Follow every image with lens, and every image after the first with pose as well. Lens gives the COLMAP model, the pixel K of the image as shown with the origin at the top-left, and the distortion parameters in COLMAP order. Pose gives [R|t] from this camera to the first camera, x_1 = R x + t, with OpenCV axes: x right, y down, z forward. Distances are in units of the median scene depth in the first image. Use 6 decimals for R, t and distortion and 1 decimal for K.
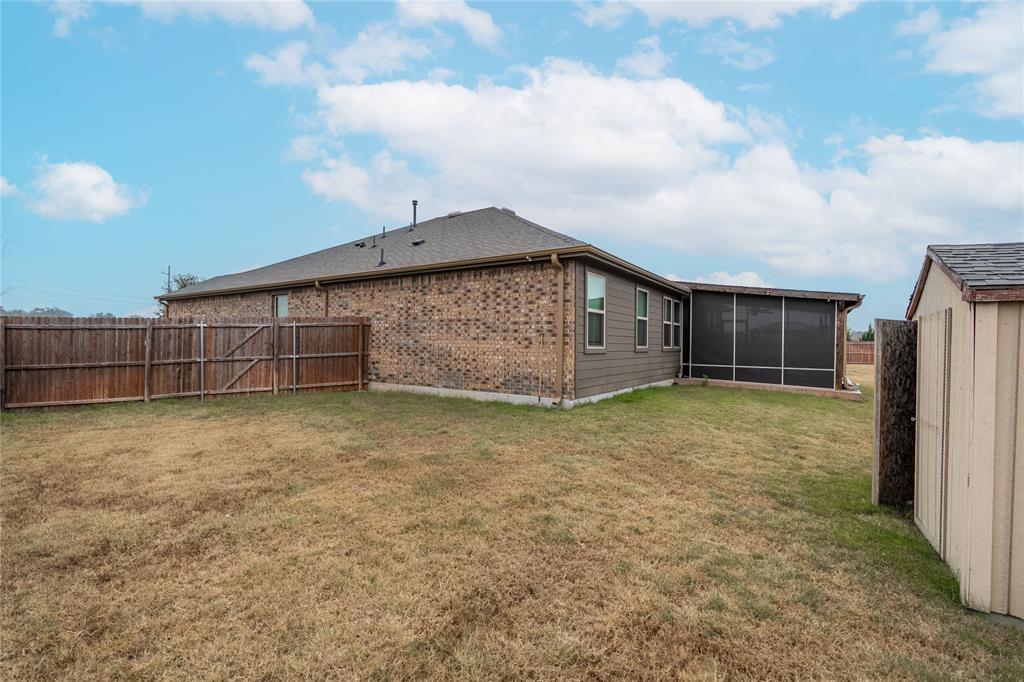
lens RADIAL K [[456.3, 0, 510.9], [0, 456.3, 343.0], [0, 0, 1]] dist [-0.010266, 0.004101]
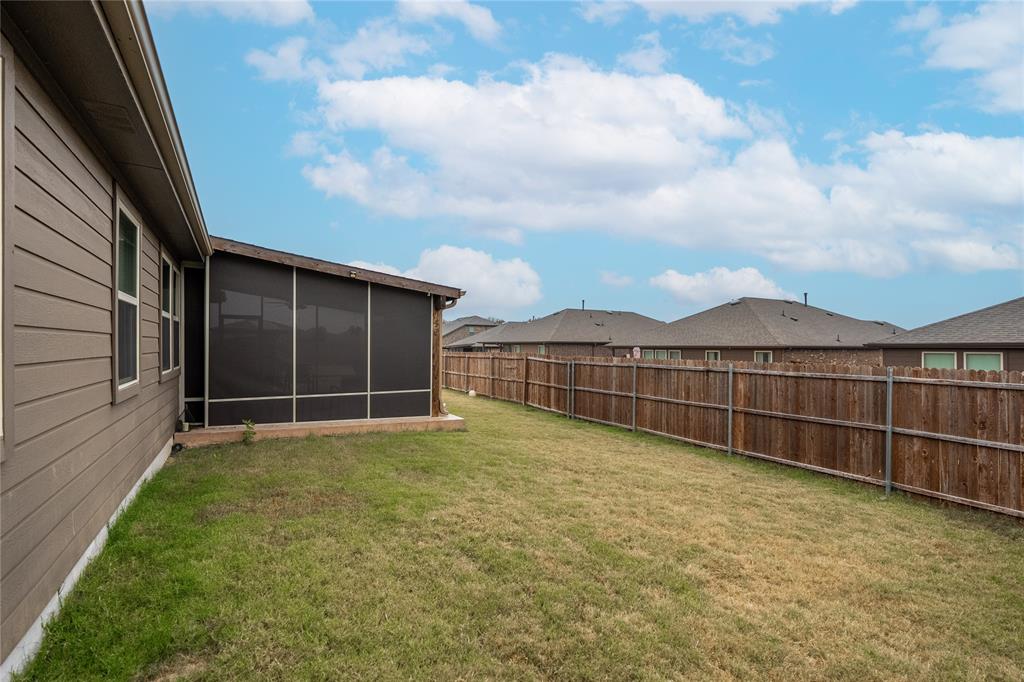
lens RADIAL K [[456.3, 0, 511.5], [0, 456.3, 339.8], [0, 0, 1]] dist [-0.010266, 0.004101]
pose [[0.420355, -0.001476, 0.907358, 0.093821], [0.000528, 0.999999, 0.001382, -0.021730], [-0.907359, -0.000102, 0.420356, 0.545381]]
